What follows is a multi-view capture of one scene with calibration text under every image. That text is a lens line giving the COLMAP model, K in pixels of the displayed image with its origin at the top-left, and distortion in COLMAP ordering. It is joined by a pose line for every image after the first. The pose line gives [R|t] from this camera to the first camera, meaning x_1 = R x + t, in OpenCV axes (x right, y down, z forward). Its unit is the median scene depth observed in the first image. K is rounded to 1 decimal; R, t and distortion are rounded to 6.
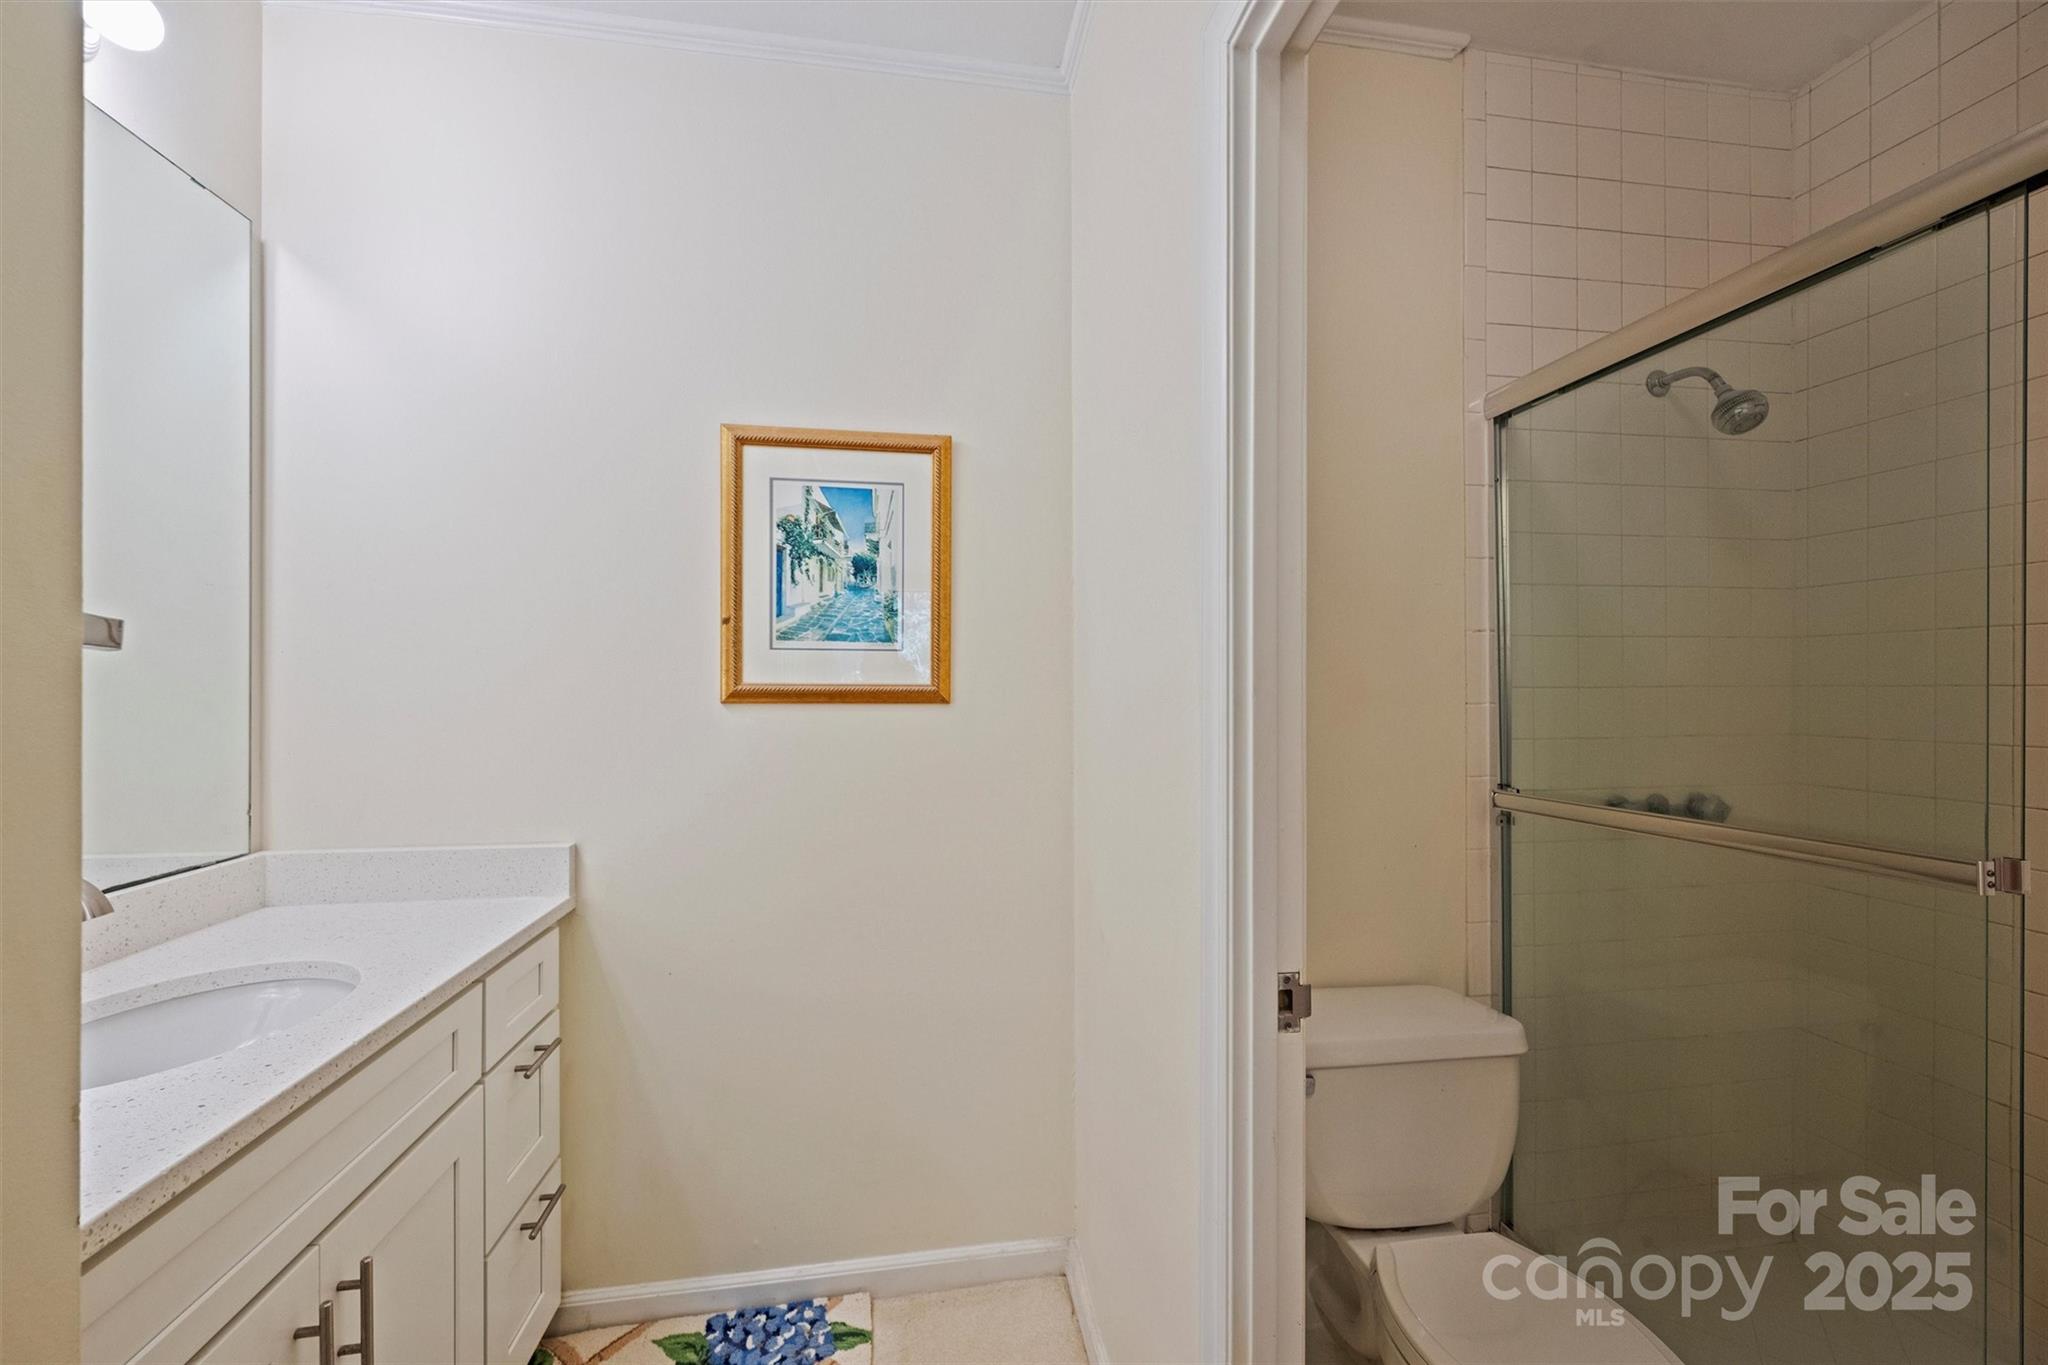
lens RADIAL K [[890.6, 0, 1024.3], [0, 890.6, 679.3], [0, 0, 1]] dist [0.017525, 0.000590]
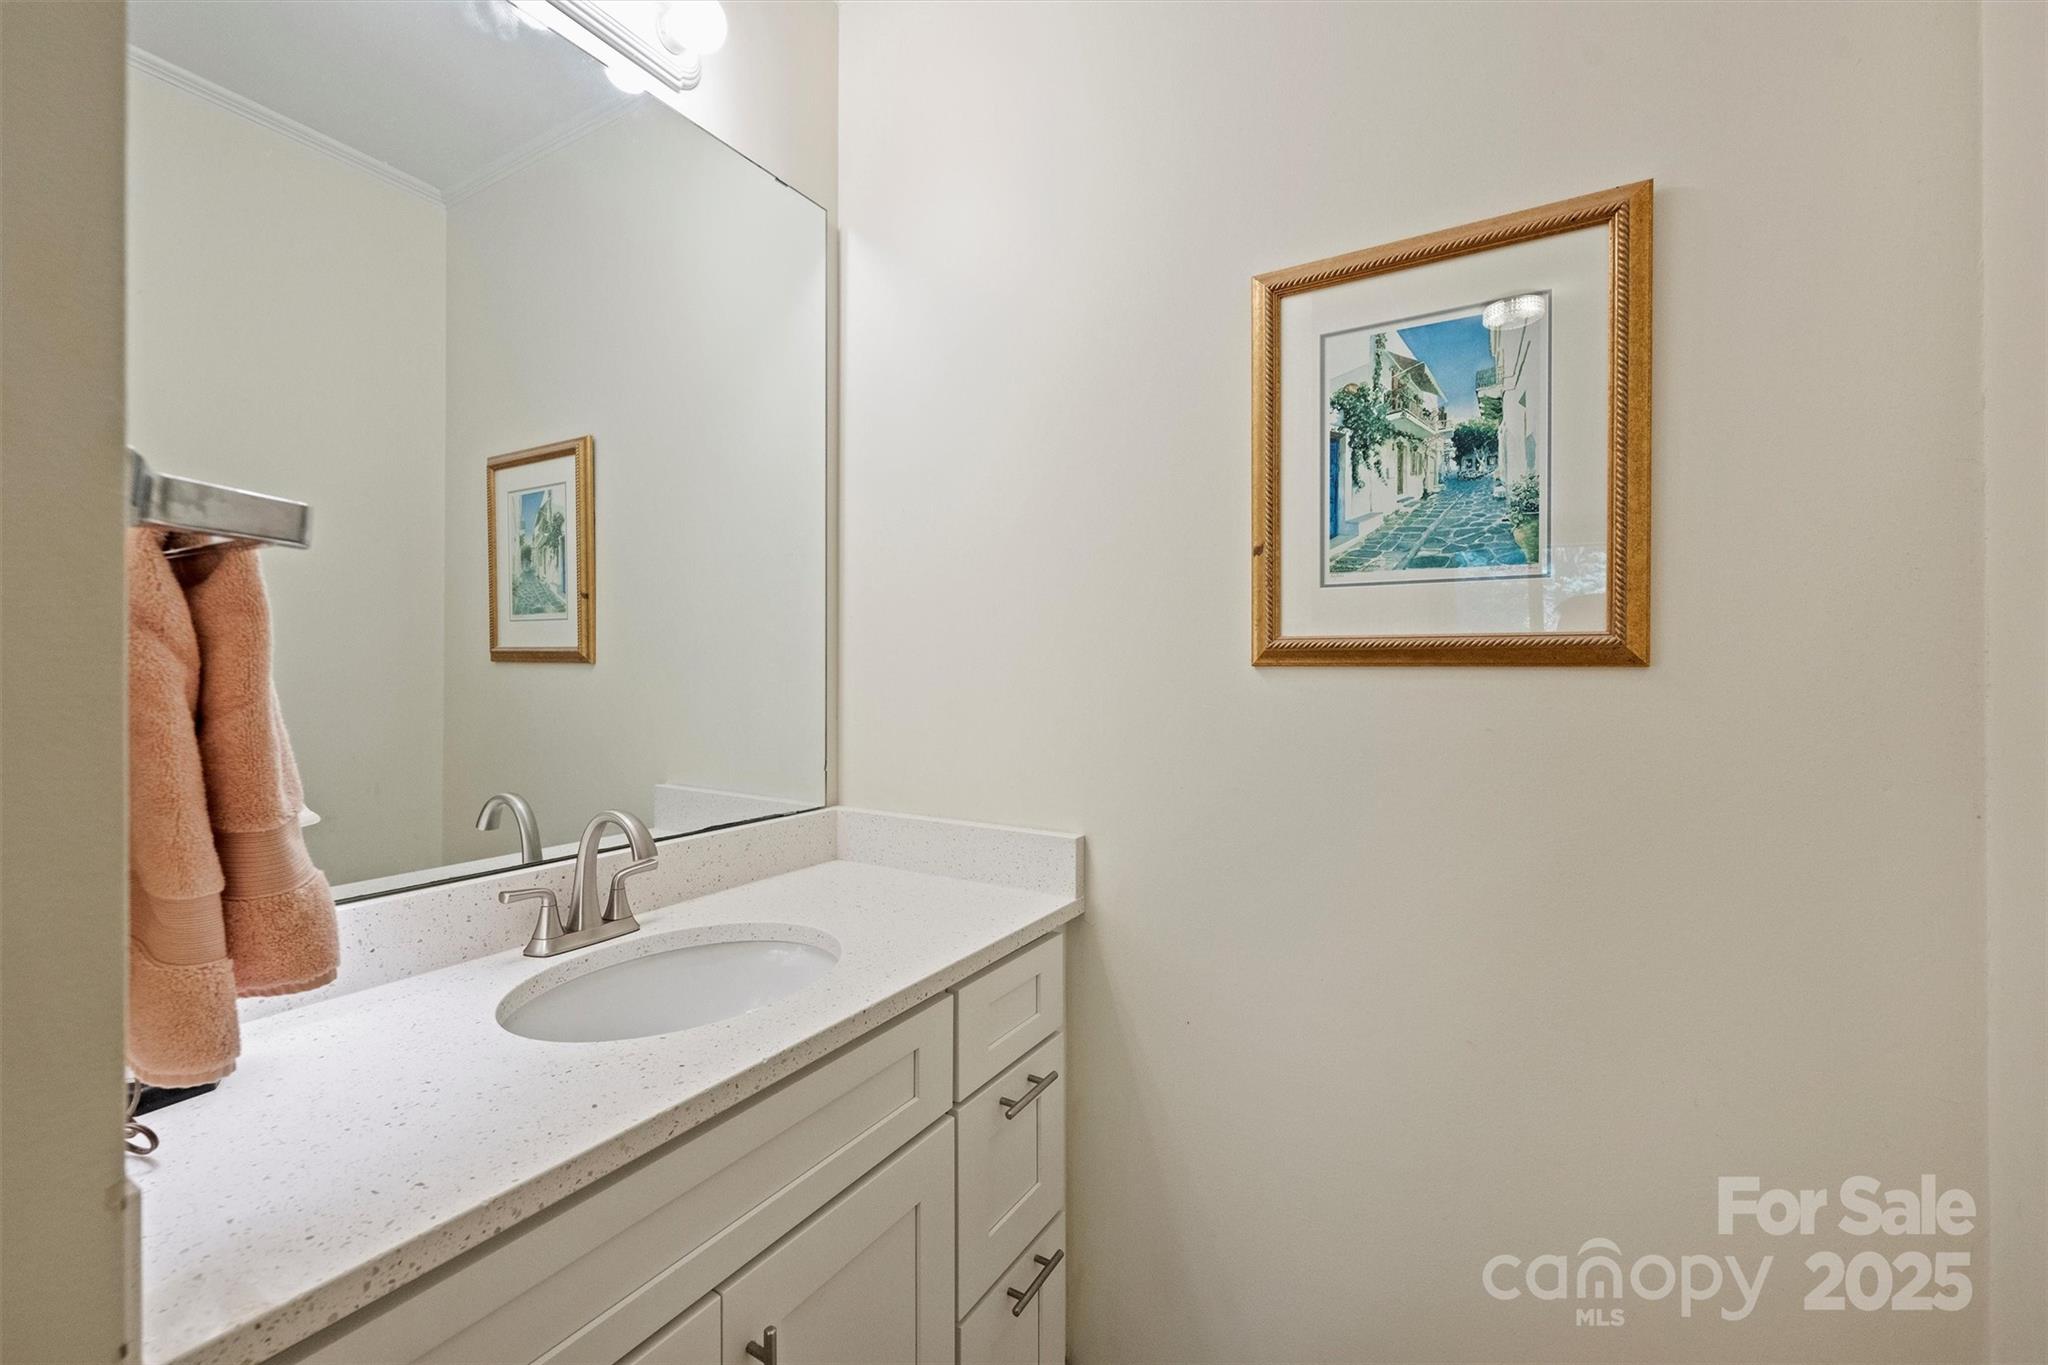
lens RADIAL K [[841.8, 0, 1007.3], [0, 841.8, 675.1], [0, 0, 1]] dist [-0.002534, -0.000637]
pose [[0.754879, 0.001276, -0.655863, -0.046326], [0.003584, 0.999975, 0.006070, 0.031468], [0.655854, -0.006933, 0.754856, 0.380589]]
